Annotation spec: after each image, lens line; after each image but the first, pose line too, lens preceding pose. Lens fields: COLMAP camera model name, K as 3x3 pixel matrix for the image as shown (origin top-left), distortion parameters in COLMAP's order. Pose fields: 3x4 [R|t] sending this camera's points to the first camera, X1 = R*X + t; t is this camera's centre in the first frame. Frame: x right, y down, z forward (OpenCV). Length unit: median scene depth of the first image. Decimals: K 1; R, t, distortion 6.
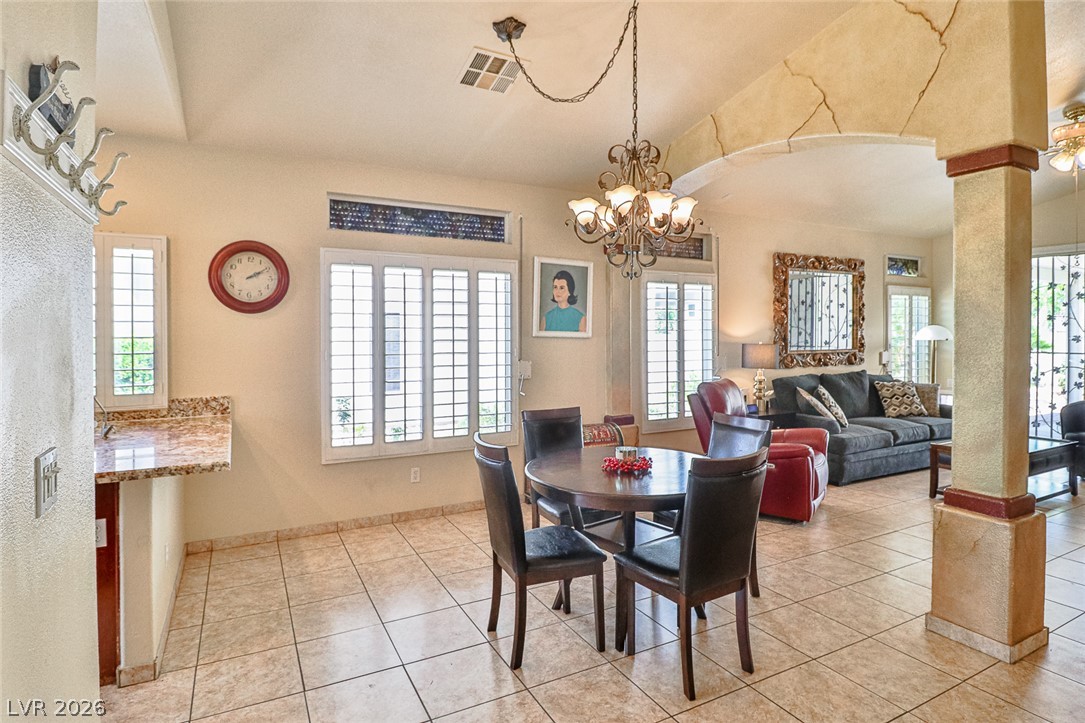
lens RADIAL K [[568.4, 0, 535.3], [0, 568.4, 338.9], [0, 0, 1]] dist [0.000017, -0.015857]
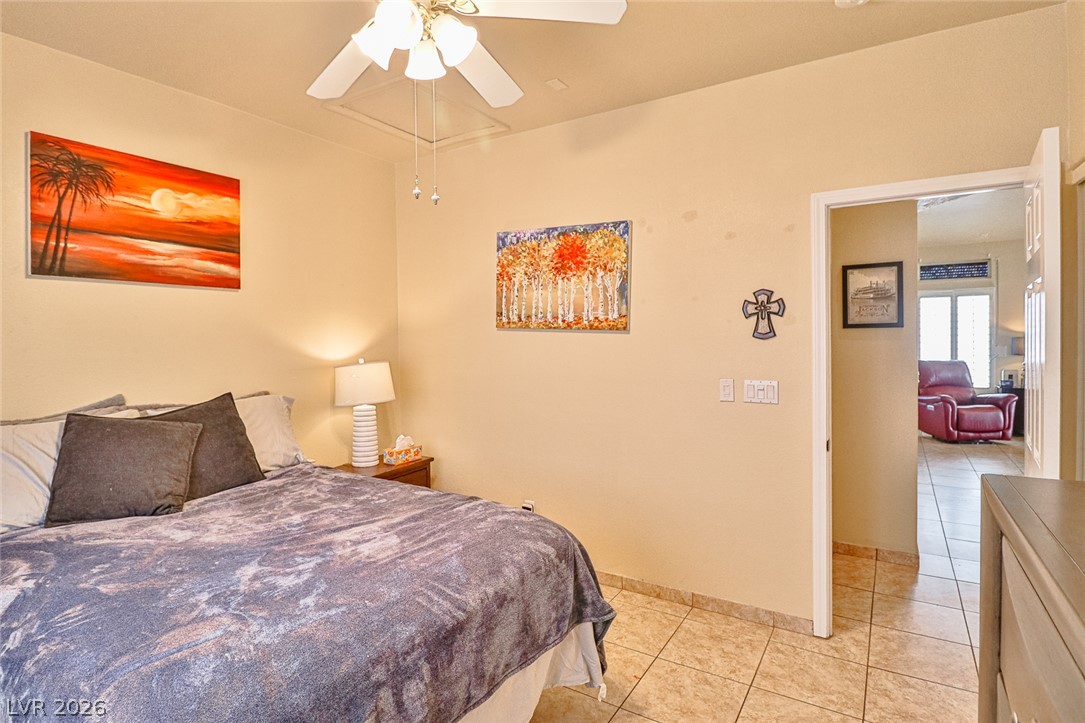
lens RADIAL K [[564.9, 0, 532.8], [0, 564.9, 347.0], [0, 0, 1]] dist [0.000723, -0.015751]
pose [[0.499698, 0.012064, -0.866116, 1.037462], [0.003735, 0.999864, 0.016082, 0.007233], [0.866192, -0.011271, 0.499585, -0.725472]]
